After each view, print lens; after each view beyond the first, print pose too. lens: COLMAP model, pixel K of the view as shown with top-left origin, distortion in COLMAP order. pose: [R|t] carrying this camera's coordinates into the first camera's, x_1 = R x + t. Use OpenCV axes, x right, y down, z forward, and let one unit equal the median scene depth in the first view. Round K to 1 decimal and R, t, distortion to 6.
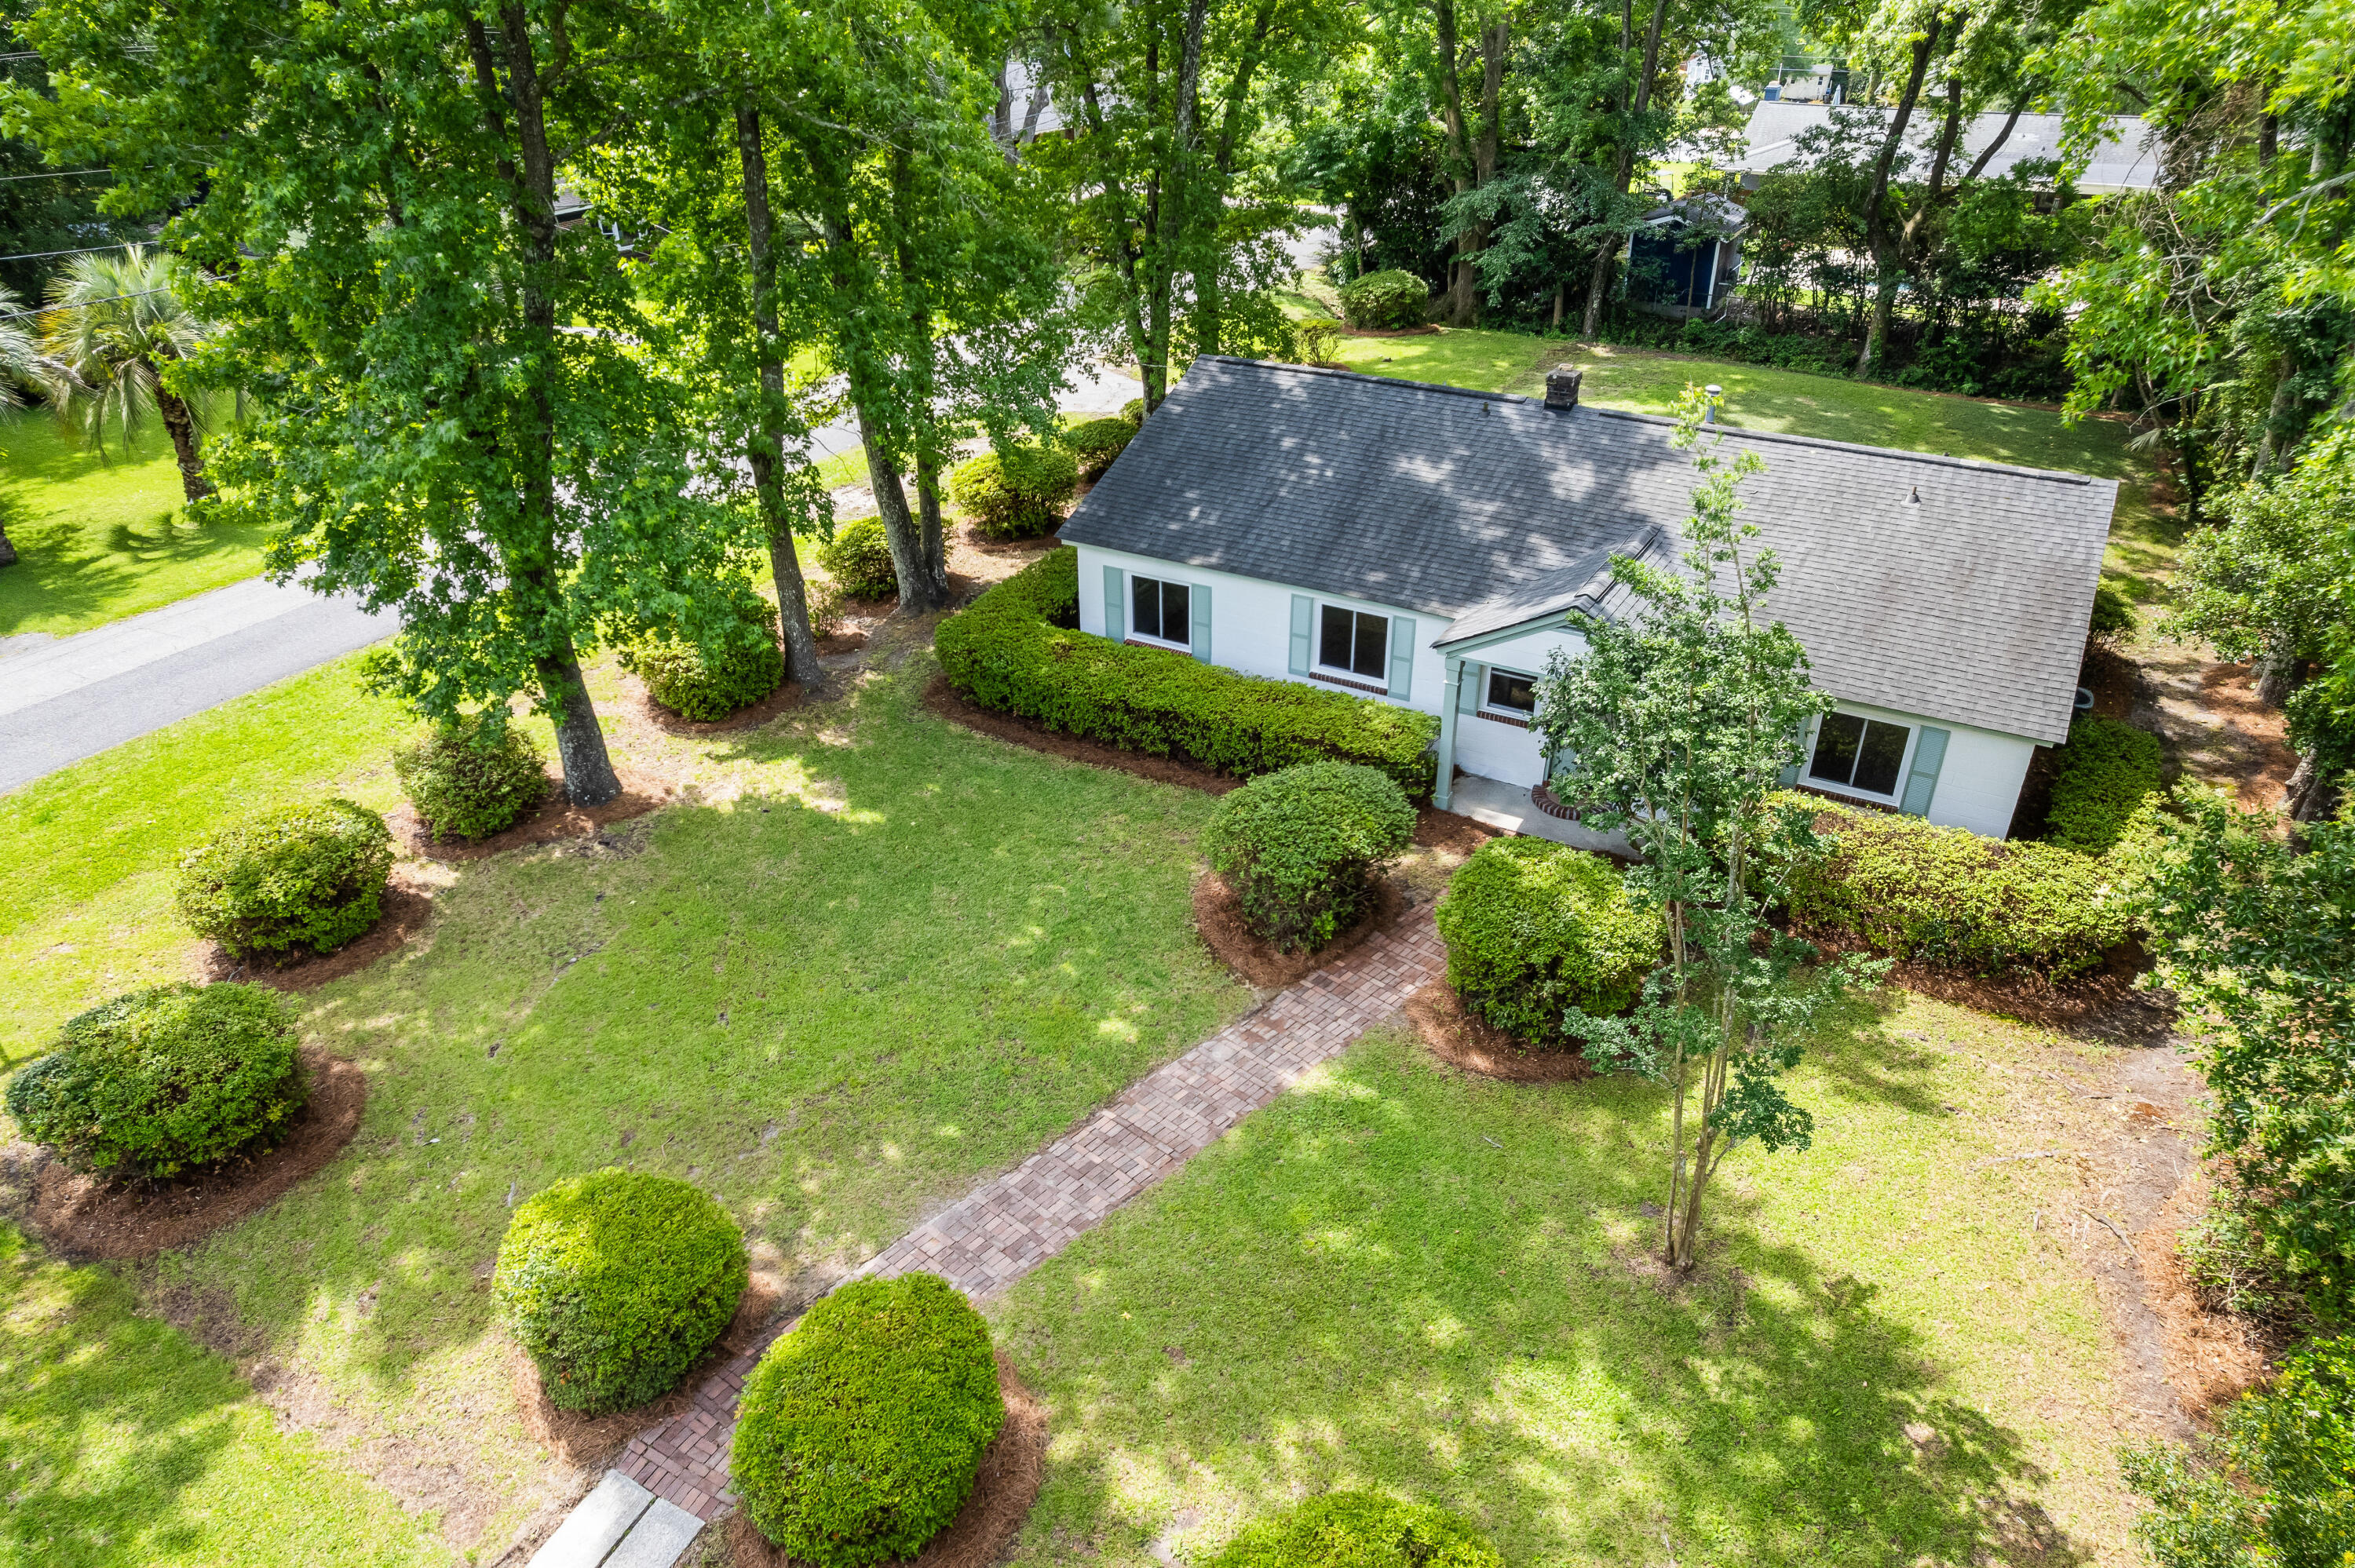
lens RADIAL K [[1516.1, 0, 1177.5], [0, 1516.1, 784.0], [0, 0, 1]] dist [-0.100380, 0.092051]
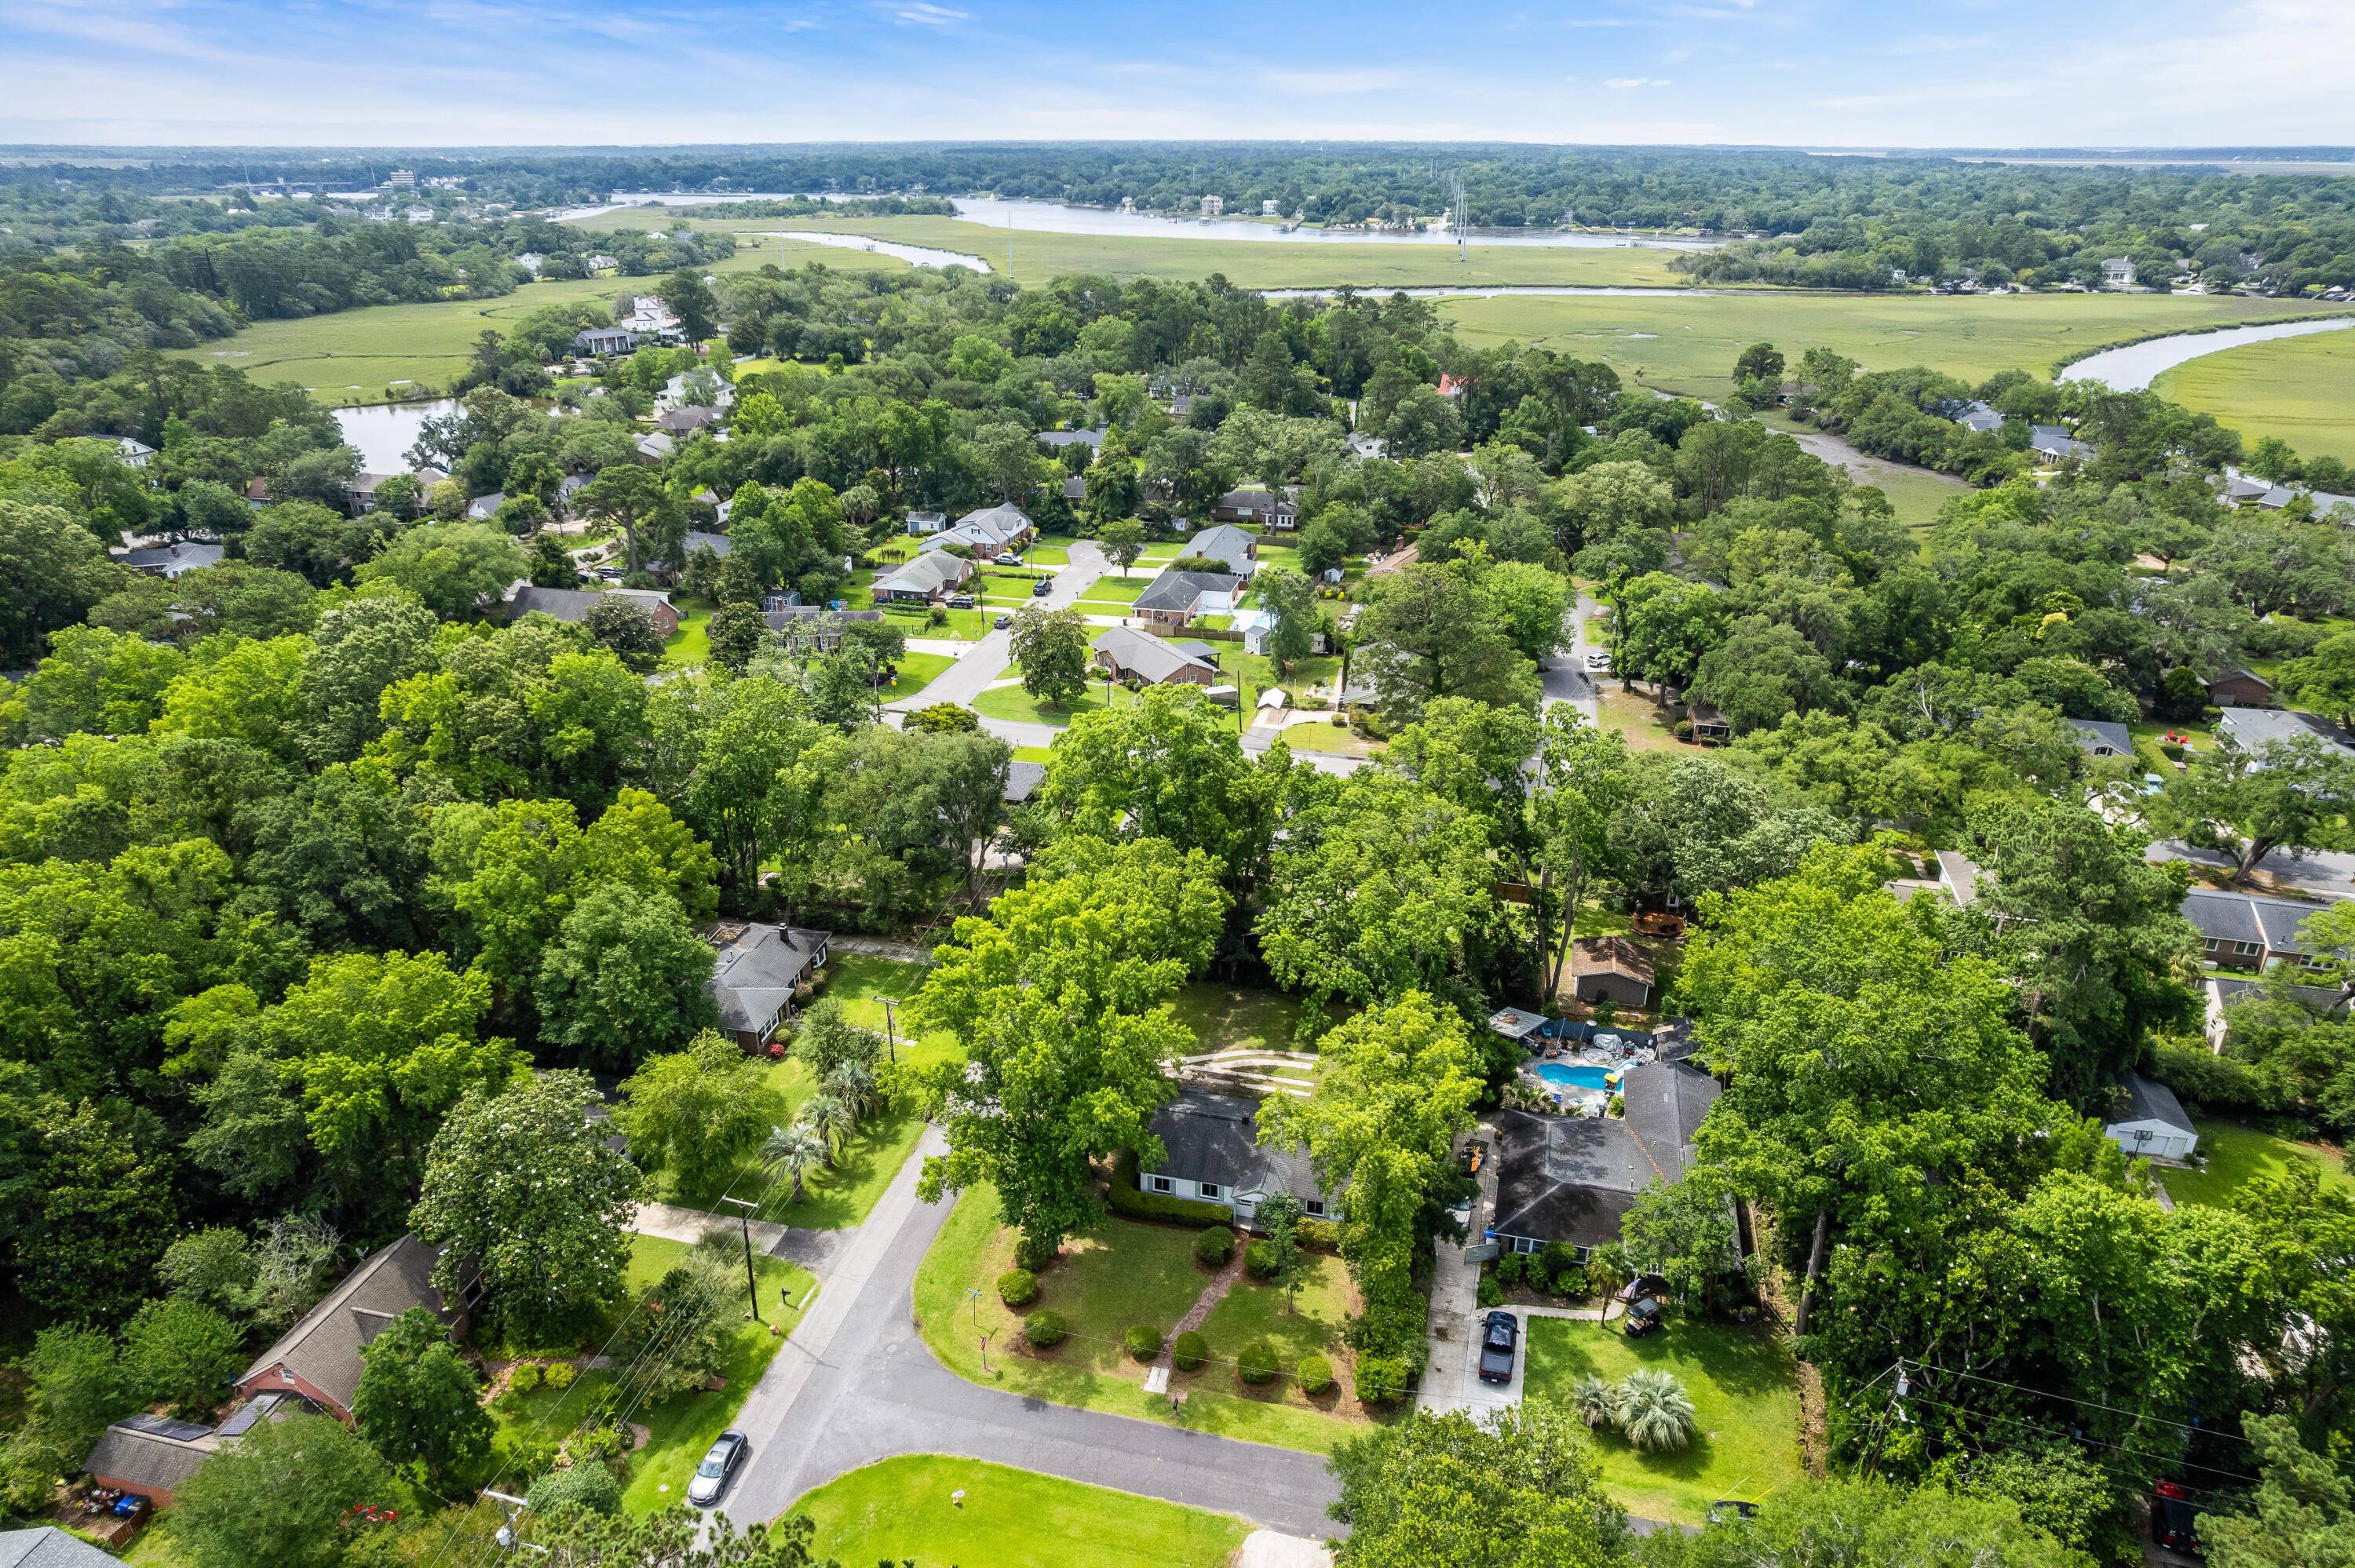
lens RADIAL K [[1516.1, 0, 1177.5], [0, 1516.1, 784.0], [0, 0, 1]] dist [-0.100380, 0.092051]
pose [[0.974880, -0.109058, 0.194203, -0.702385], [0.132911, 0.984512, -0.114330, -0.772302], [-0.178727, 0.137270, 0.974276, -3.437573]]
